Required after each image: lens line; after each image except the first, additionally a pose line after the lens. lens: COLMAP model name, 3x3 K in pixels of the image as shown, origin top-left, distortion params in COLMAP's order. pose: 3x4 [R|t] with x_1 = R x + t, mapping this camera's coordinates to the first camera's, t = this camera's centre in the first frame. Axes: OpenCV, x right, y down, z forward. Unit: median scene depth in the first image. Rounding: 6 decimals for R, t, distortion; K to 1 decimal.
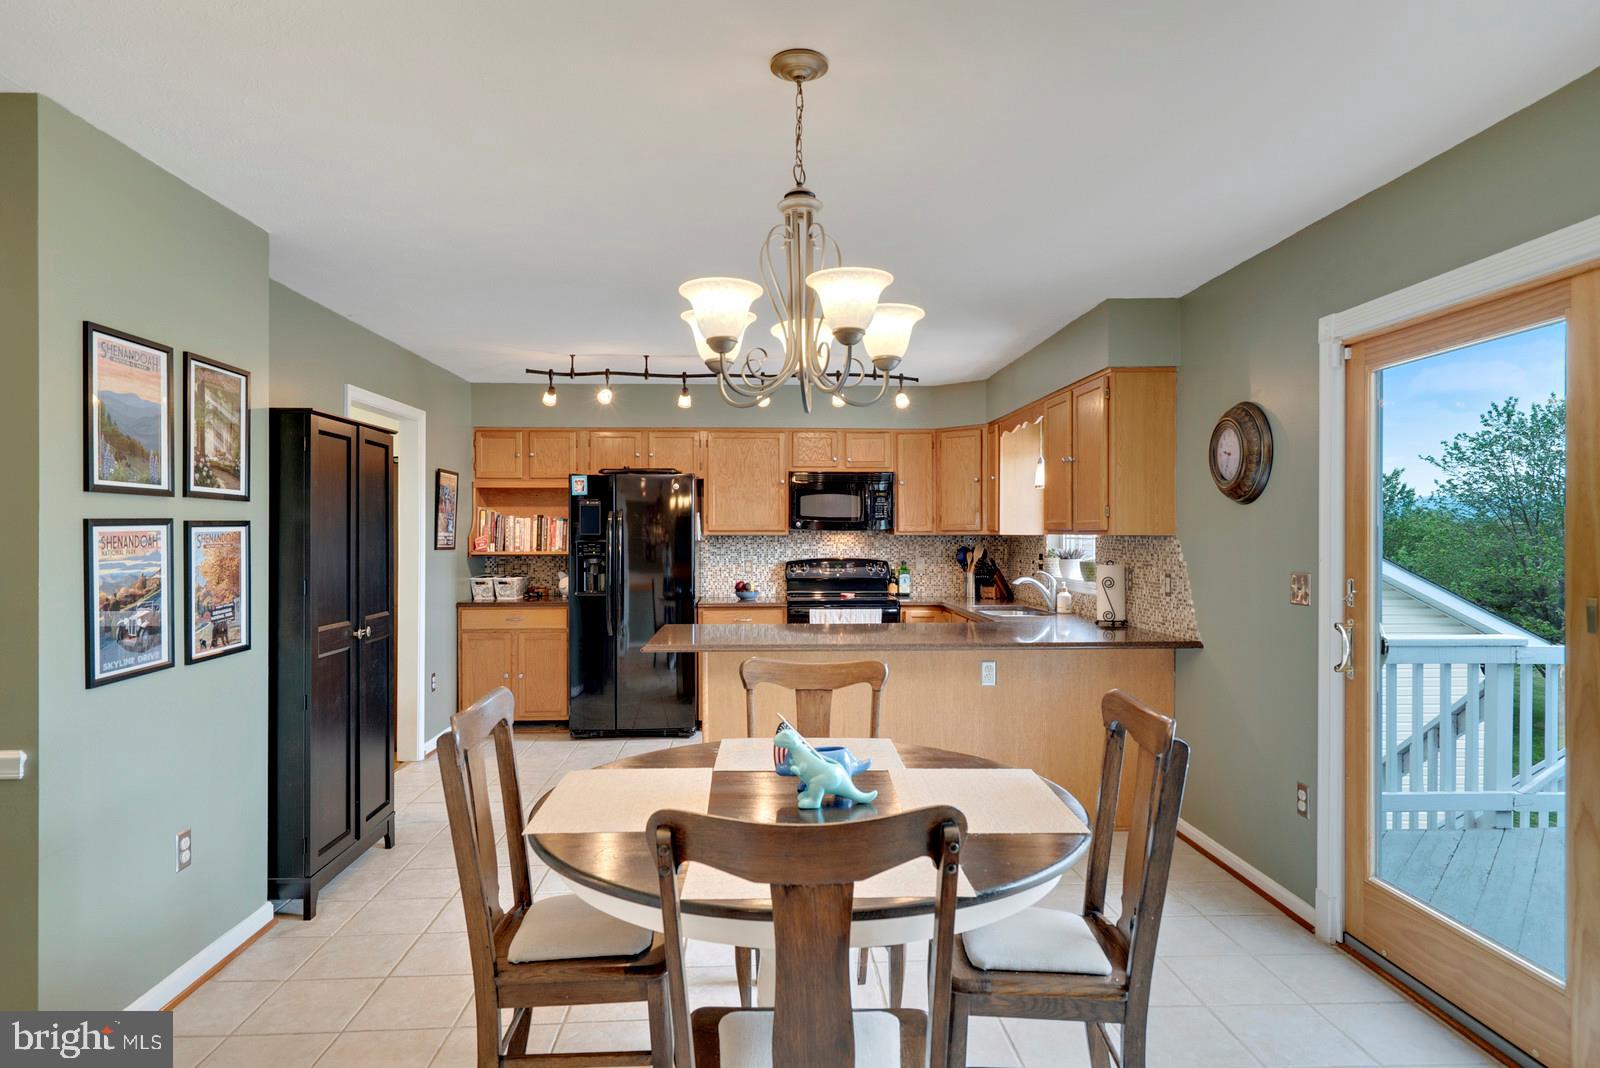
lens RADIAL K [[916.8, 0, 795.0], [0, 916.8, 537.0], [0, 0, 1]] dist [0.008371, 0.002229]
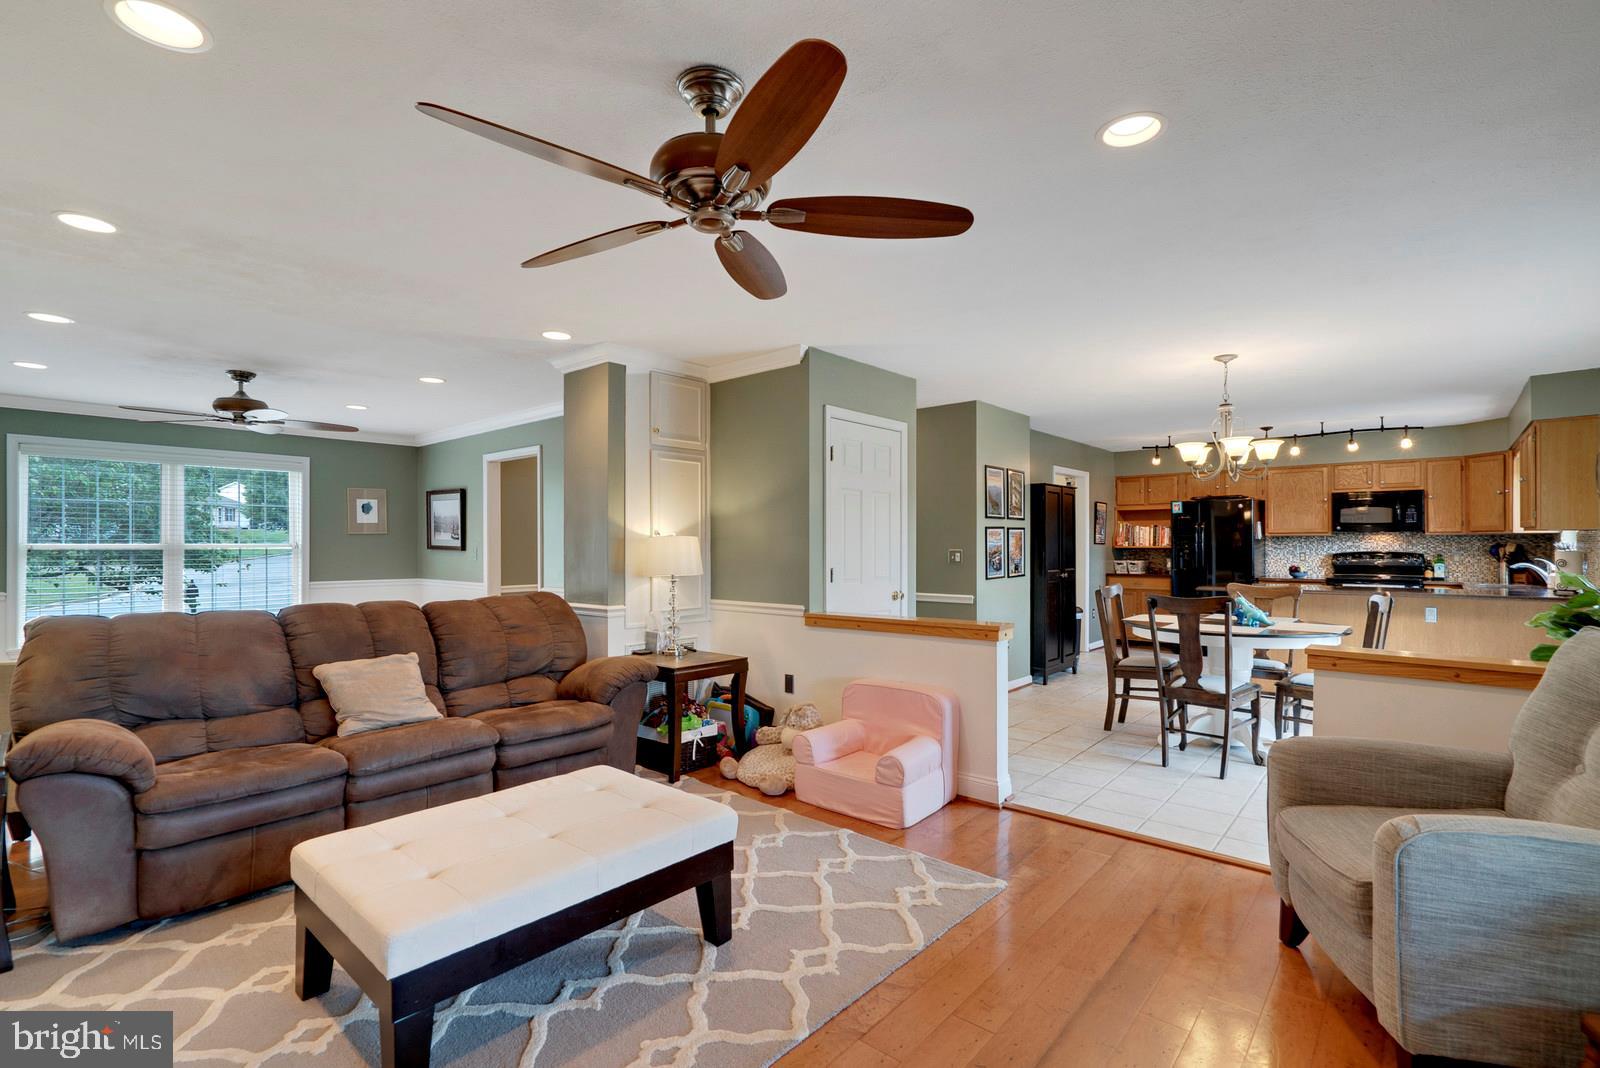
lens RADIAL K [[728.8, 0, 797.9], [0, 728.8, 534.5], [0, 0, 1]] dist [-0.009604, 0.002199]
pose [[0.725102, -0.009829, -0.688571, 0.181761], [-0.002109, 0.999862, -0.016493, 0.018358], [0.688638, 0.013412, 0.724981, -0.466739]]
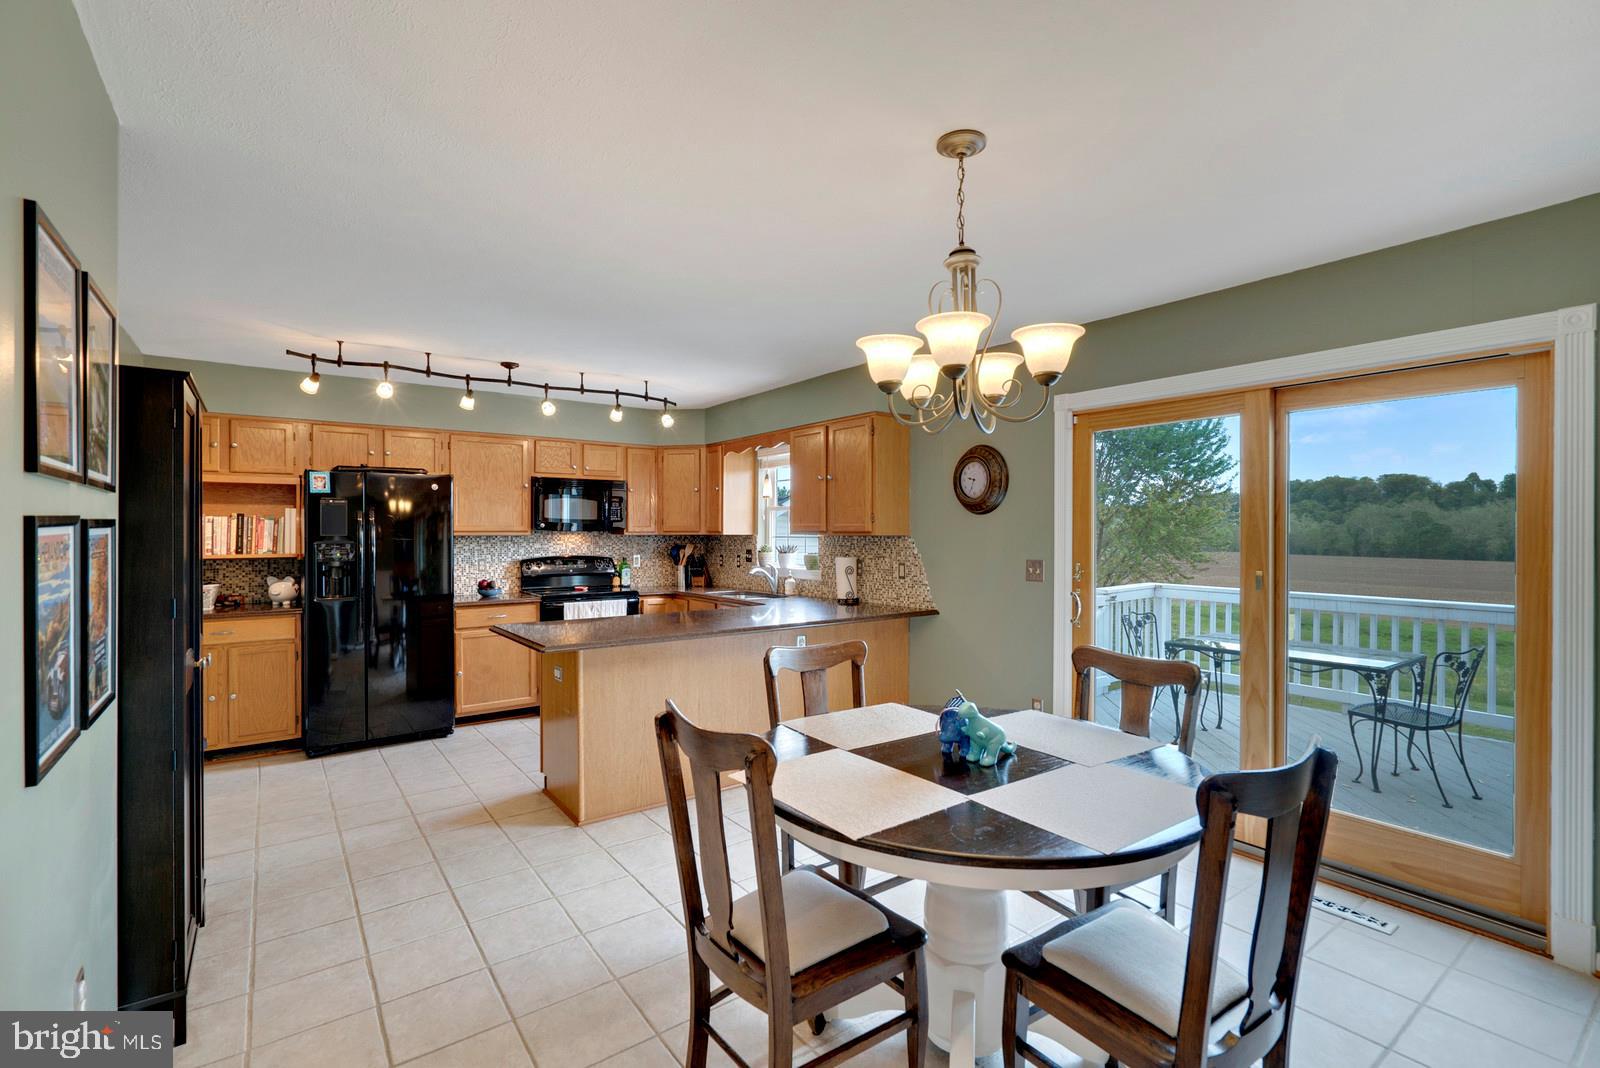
lens RADIAL K [[728.8, 0, 809.4], [0, 728.8, 531.9], [0, 0, 1]] dist [-0.009604, 0.002199]
pose [[0.824550, 0.000379, 0.565788, -0.228357], [0.002185, 0.999990, -0.003855, -0.002228], [-0.565784, 0.004415, 0.824541, 0.111360]]
